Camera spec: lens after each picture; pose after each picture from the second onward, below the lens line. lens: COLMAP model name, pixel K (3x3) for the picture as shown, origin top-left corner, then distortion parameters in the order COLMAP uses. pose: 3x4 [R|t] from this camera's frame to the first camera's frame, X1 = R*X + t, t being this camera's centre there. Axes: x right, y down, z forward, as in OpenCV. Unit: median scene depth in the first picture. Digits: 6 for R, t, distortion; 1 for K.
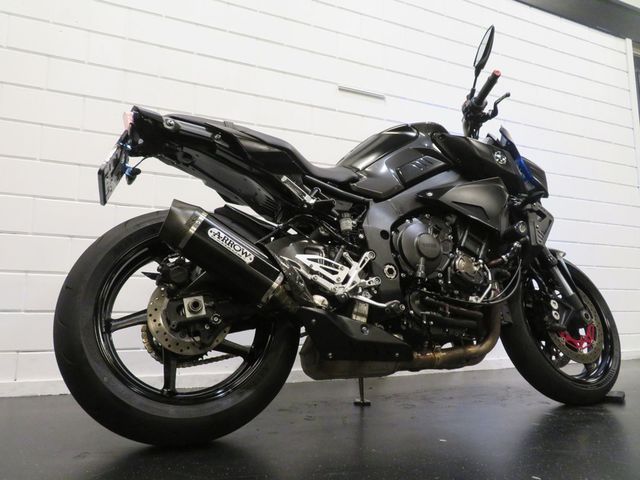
lens RADIAL K [[451.4, 0, 322.0], [0, 451.4, 242.0], [0, 0, 1]] dist [-0.003921, 0.000302]
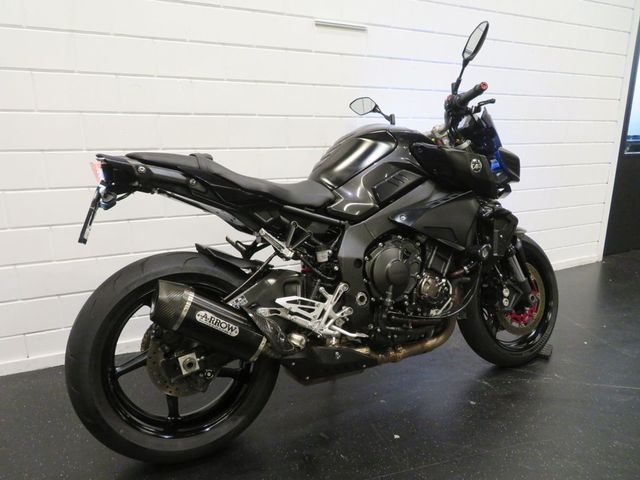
lens RADIAL K [[451.4, 0, 322.0], [0, 451.4, 242.0], [0, 0, 1]] dist [-0.003921, 0.000302]
pose [[0.998686, -0.010590, 0.050138, 0.000097], [-0.008335, 0.931817, 0.362832, -0.460174], [-0.050561, -0.362773, 0.930505, 0.024804]]
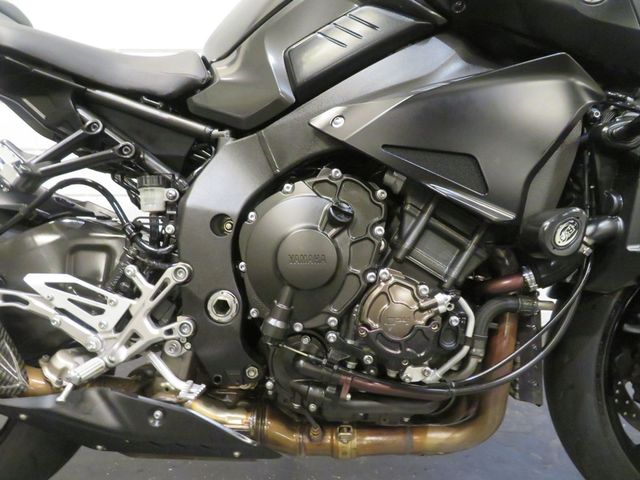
lens RADIAL K [[451.4, 0, 322.0], [0, 451.4, 242.0], [0, 0, 1]] dist [-0.003921, 0.000302]
pose [[0.911791, 0.101889, -0.397814, 0.427964], [0.059221, 0.925980, 0.372898, -0.169550], [0.406362, -0.363564, 0.838266, 0.656575]]
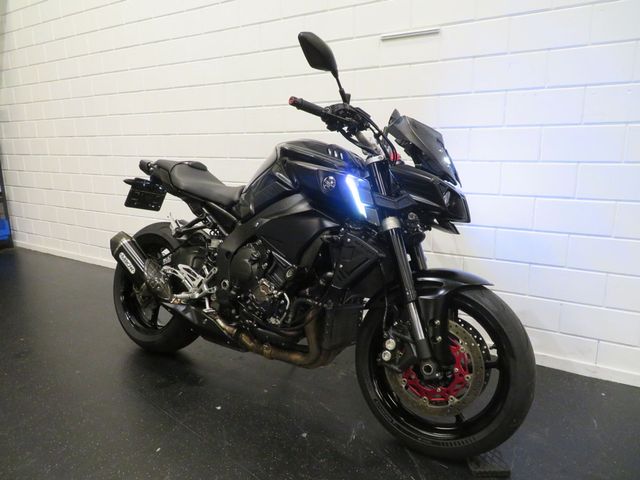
lens RADIAL K [[458.4, 0, 317.9], [0, 458.4, 237.8], [0, 0, 1]] dist [0.002810, 0.001785]
pose [[0.562848, 0.164558, -0.810014, 1.372050], [0.121601, 0.952833, 0.278069, -0.407936], [0.817567, -0.255009, 0.516290, 0.549736]]
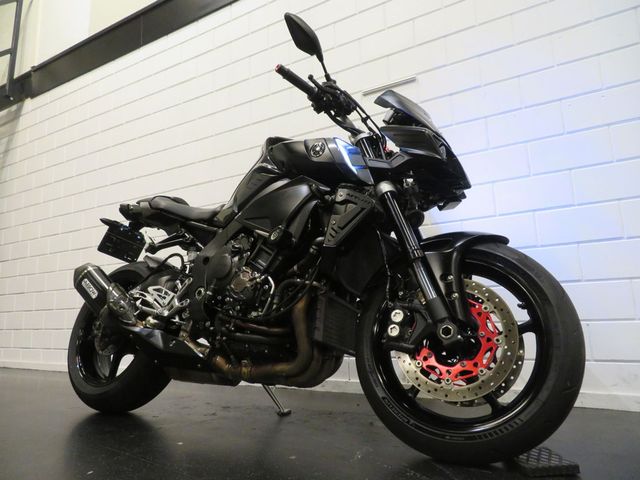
lens RADIAL K [[458.4, 0, 317.9], [0, 458.4, 237.8], [0, 0, 1]] dist [0.002810, 0.001785]
pose [[0.583073, -0.156741, -0.797156, 1.272500], [0.141775, 0.985787, -0.090131, 0.073354], [0.799954, -0.060464, 0.597008, 0.540642]]
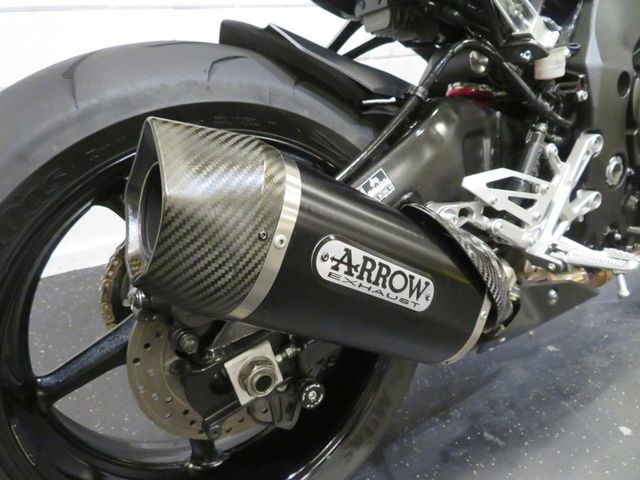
lens RADIAL K [[458.4, 0, 317.9], [0, 458.4, 237.8], [0, 0, 1]] dist [0.002810, 0.001785]
pose [[0.989452, -0.057712, 0.132867, -0.224792], [-0.036077, 0.790139, 0.611865, -0.162317], [-0.140295, -0.610205, 0.779723, 0.615178]]
